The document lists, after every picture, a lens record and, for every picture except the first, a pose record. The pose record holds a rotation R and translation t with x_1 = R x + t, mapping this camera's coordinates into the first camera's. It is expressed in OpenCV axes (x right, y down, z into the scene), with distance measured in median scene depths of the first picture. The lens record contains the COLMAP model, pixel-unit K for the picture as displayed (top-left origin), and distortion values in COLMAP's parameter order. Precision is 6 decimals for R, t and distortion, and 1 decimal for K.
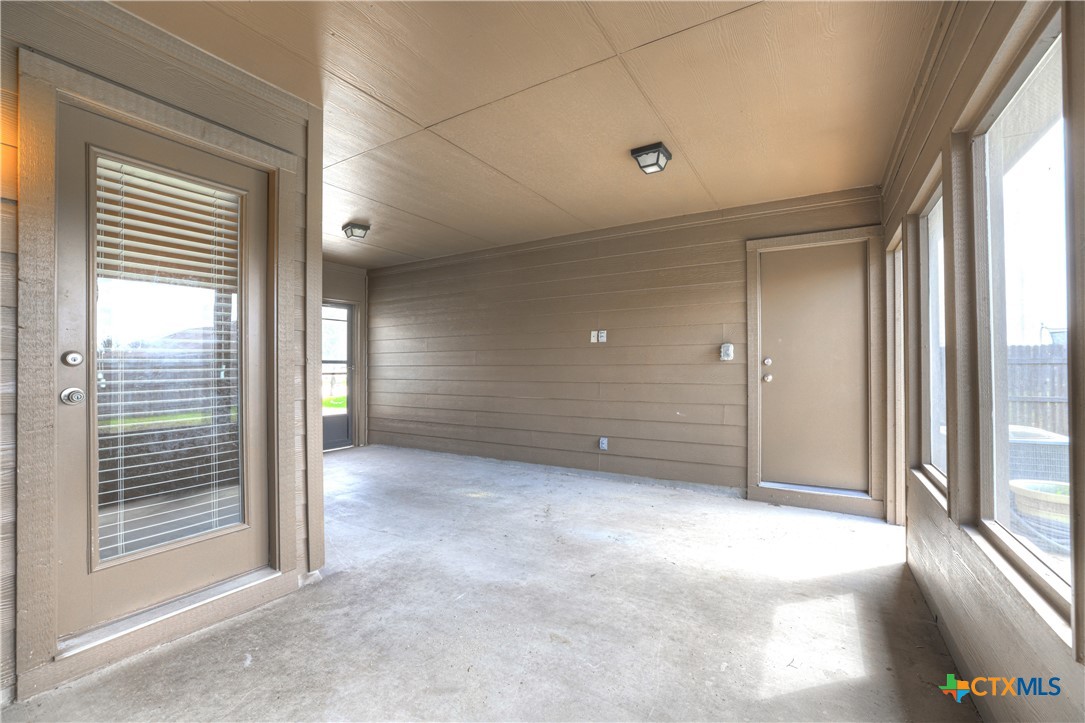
lens RADIAL K [[466.3, 0, 530.9], [0, 466.3, 364.3], [0, 0, 1]] dist [-0.000200, 0.000136]
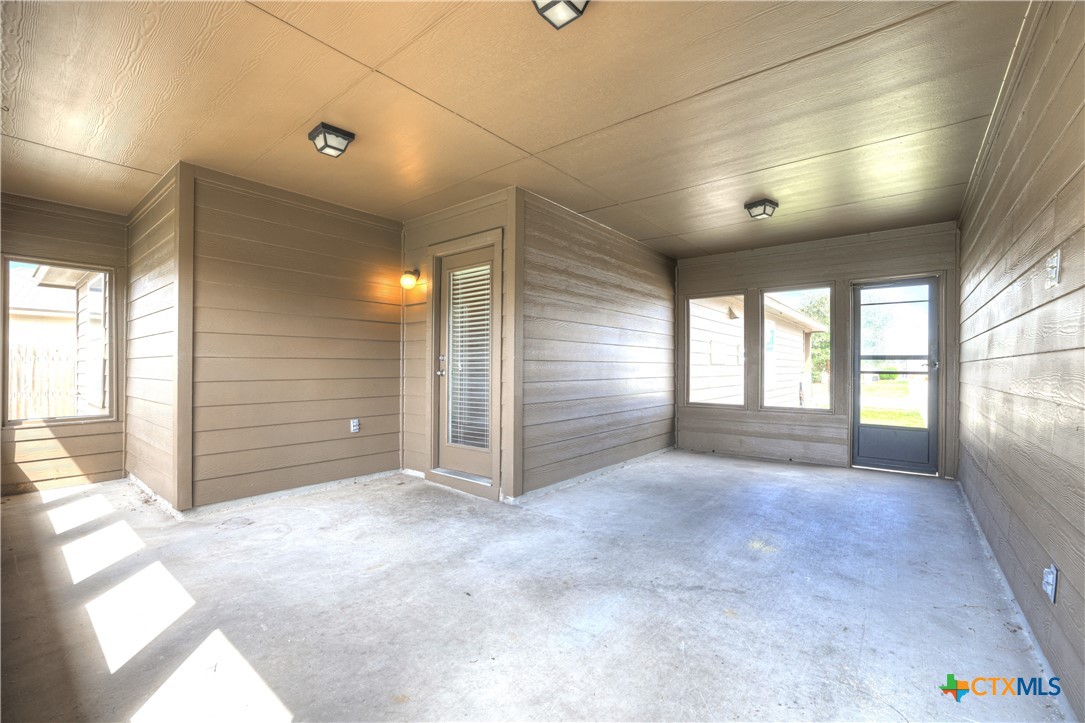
lens RADIAL K [[458.9, 0, 539.4], [0, 458.9, 368.1], [0, 0, 1]] dist [-0.015648, 0.000302]
pose [[-0.127099, -0.001953, -0.991888, 0.879621], [0.006045, 0.999978, -0.002744, 0.023334], [0.991872, -0.006345, -0.127084, 1.121085]]
